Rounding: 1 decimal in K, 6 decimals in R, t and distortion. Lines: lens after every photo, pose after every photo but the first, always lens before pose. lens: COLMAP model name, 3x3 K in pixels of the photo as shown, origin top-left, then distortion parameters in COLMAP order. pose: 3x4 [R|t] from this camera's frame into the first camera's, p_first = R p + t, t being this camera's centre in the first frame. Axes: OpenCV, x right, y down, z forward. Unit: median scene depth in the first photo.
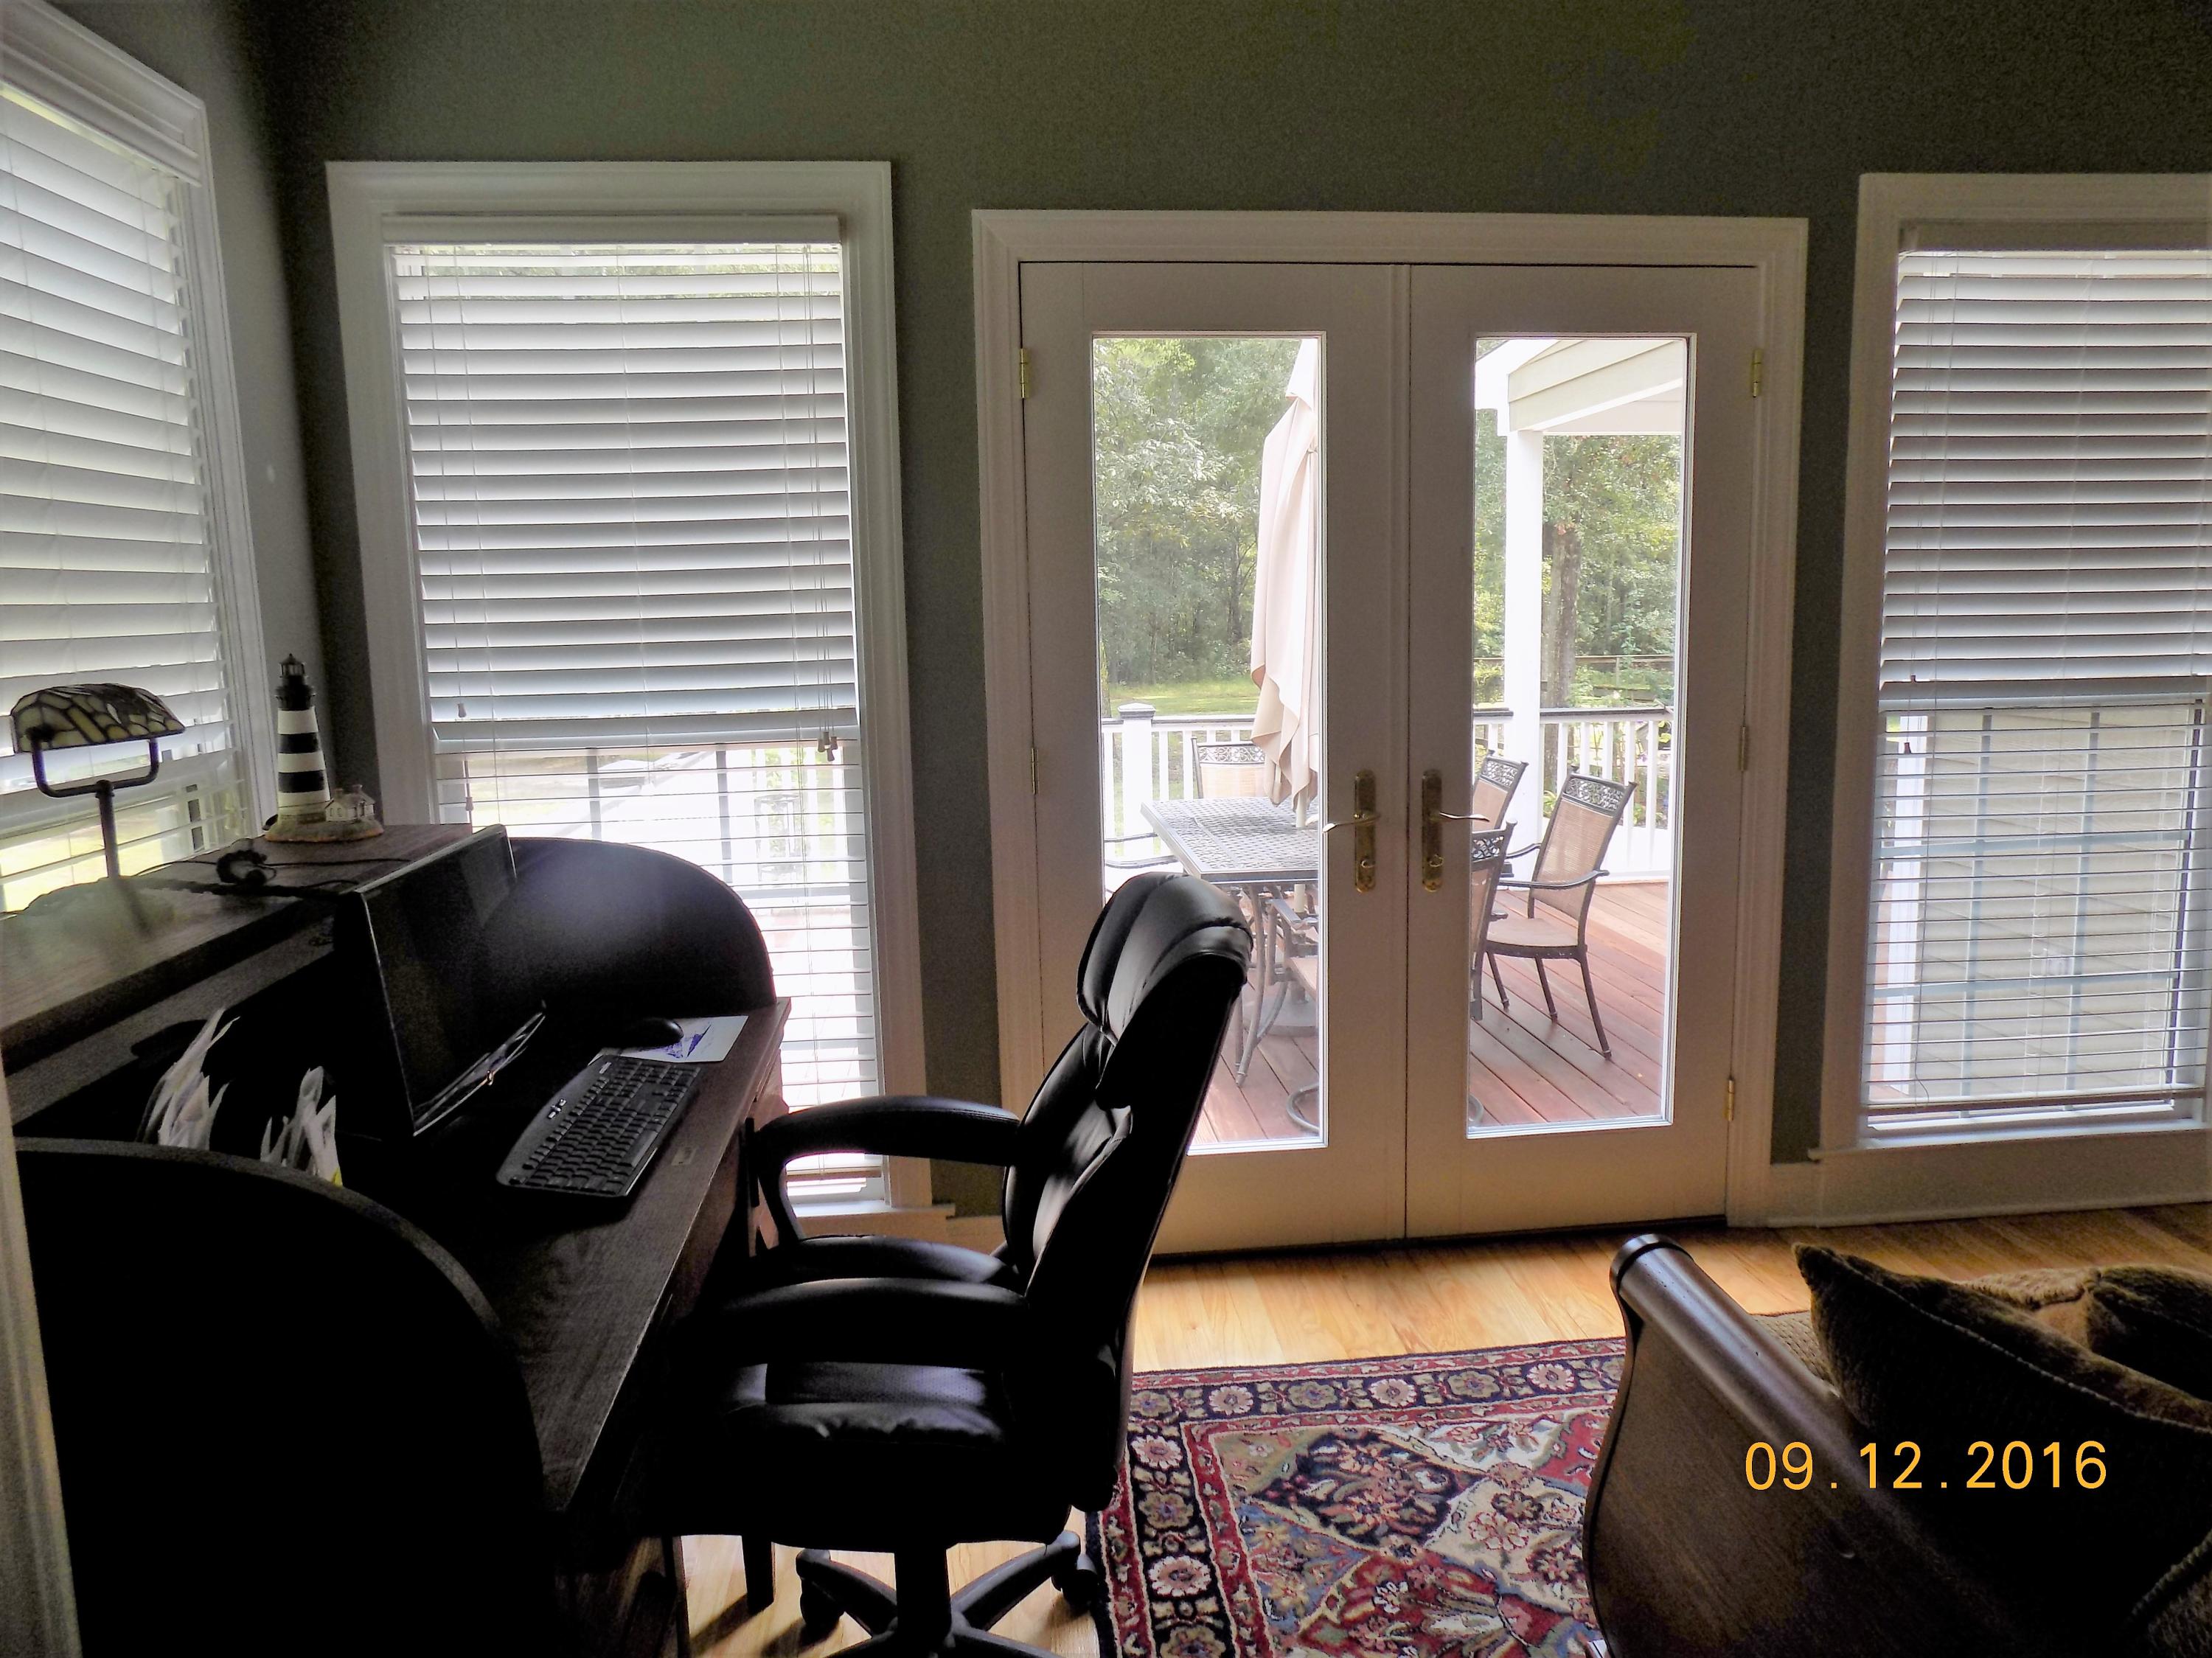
lens RADIAL K [[1493.7, 0, 1106.0], [0, 1493.7, 829.0], [0, 0, 1]] dist [-0.078164, 0.071523]
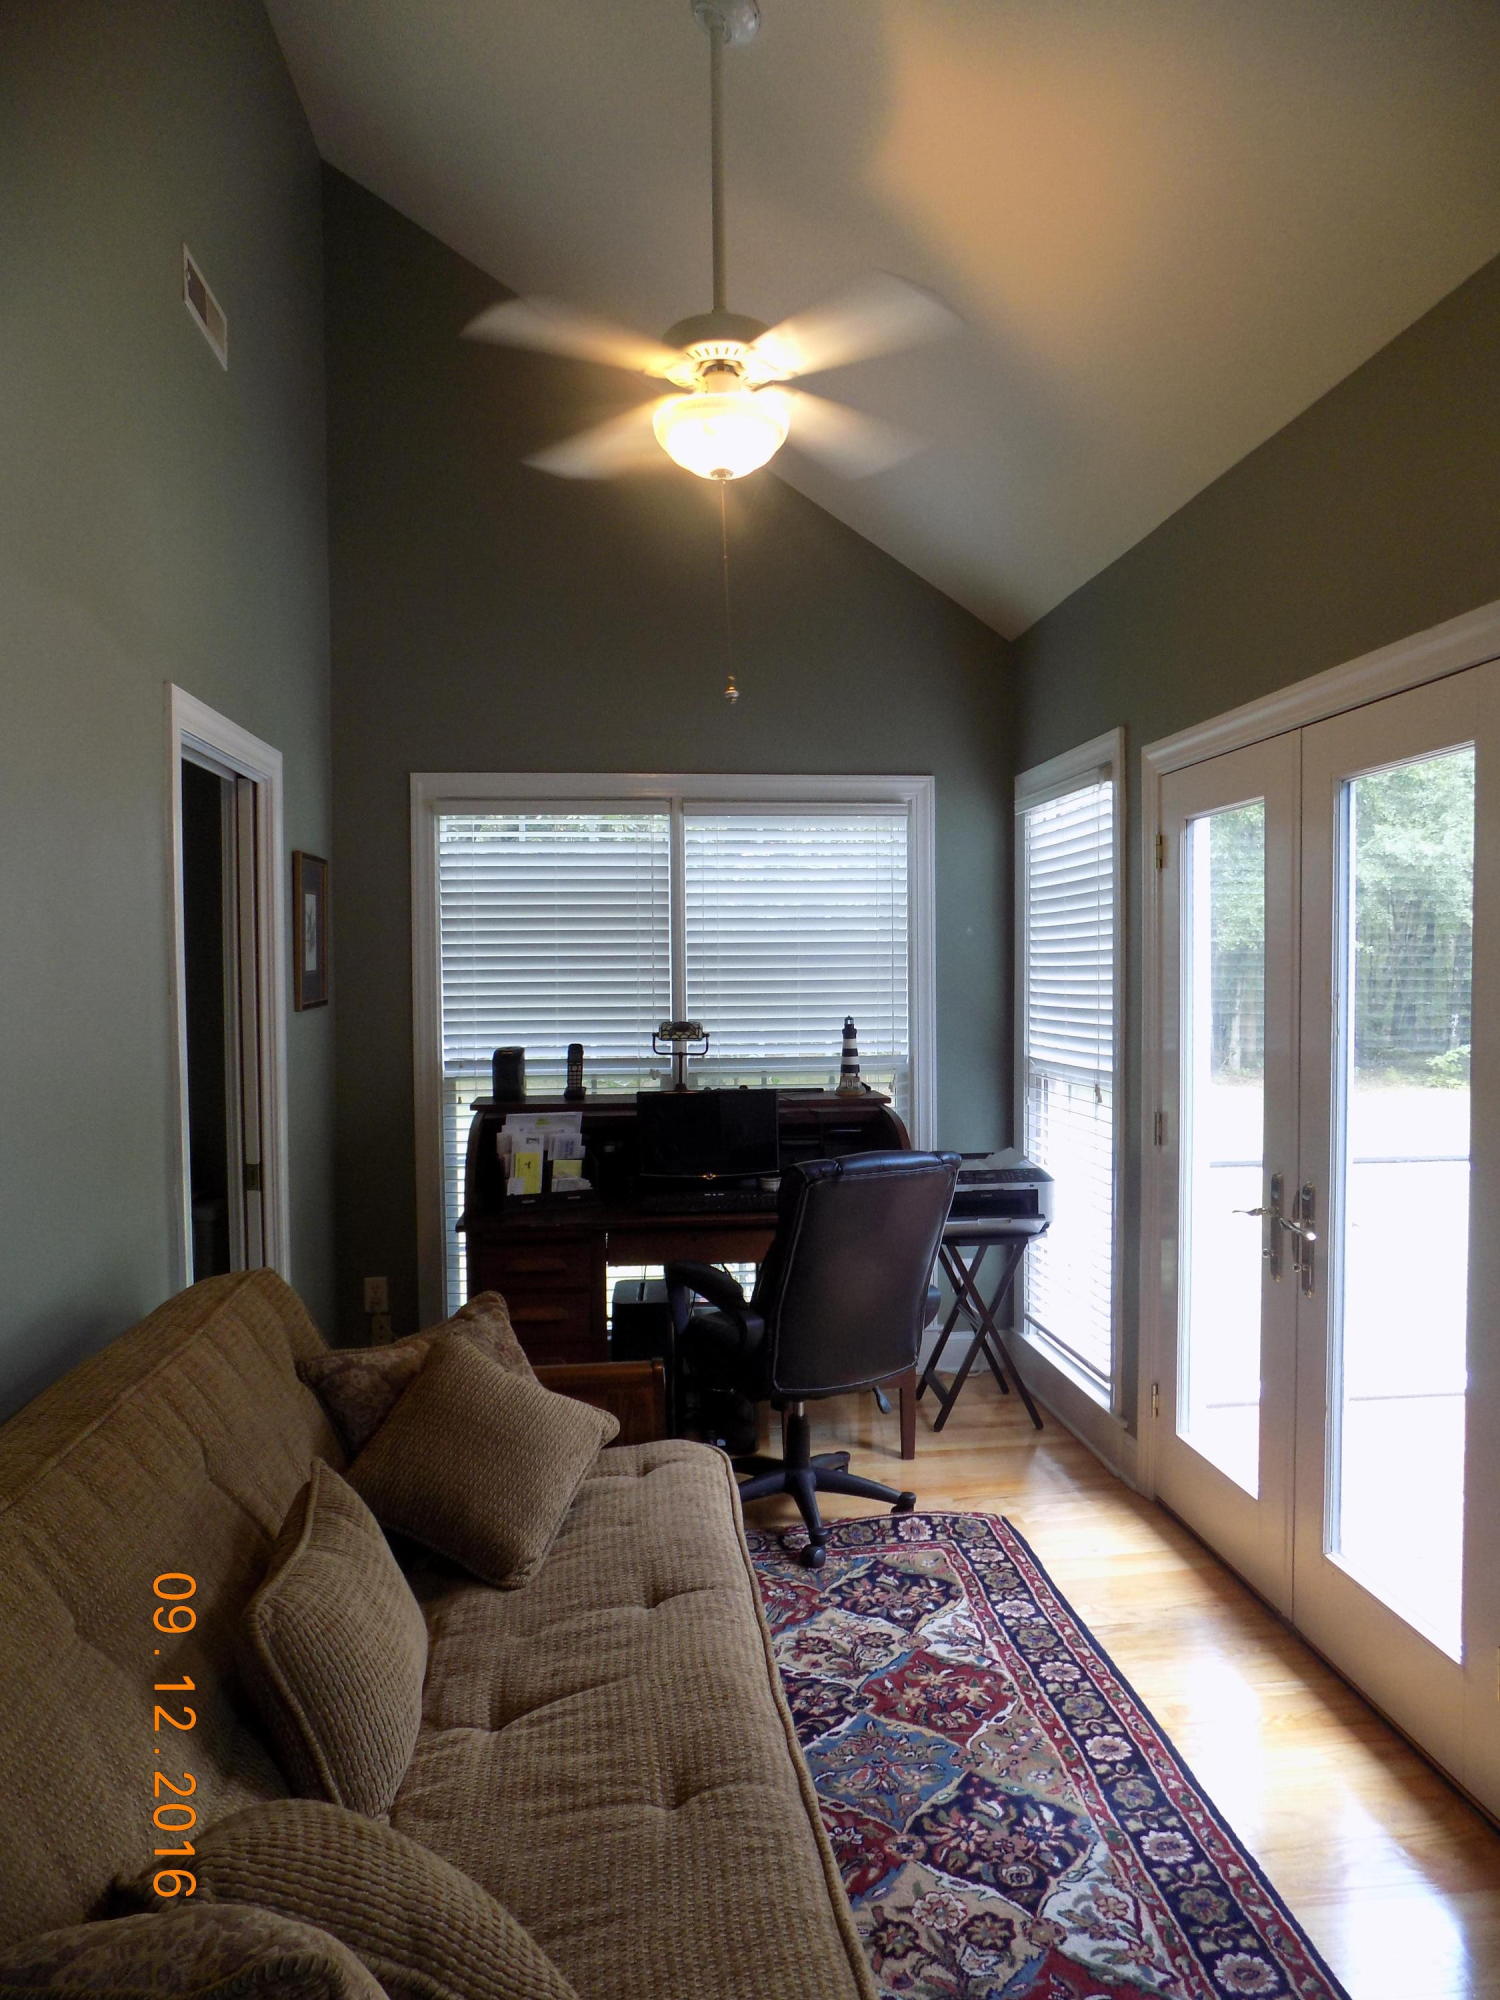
lens RADIAL K [[1350.7, 0, 750.0], [0, 1350.7, 1000.0], [0, 0, 1]] dist [-0.078164, 0.071523]
pose [[0.012881, 0.045334, -0.998889, 1.445103], [-0.144541, 0.988564, 0.043001, -0.188312], [0.989415, 0.143827, 0.019286, 0.699886]]
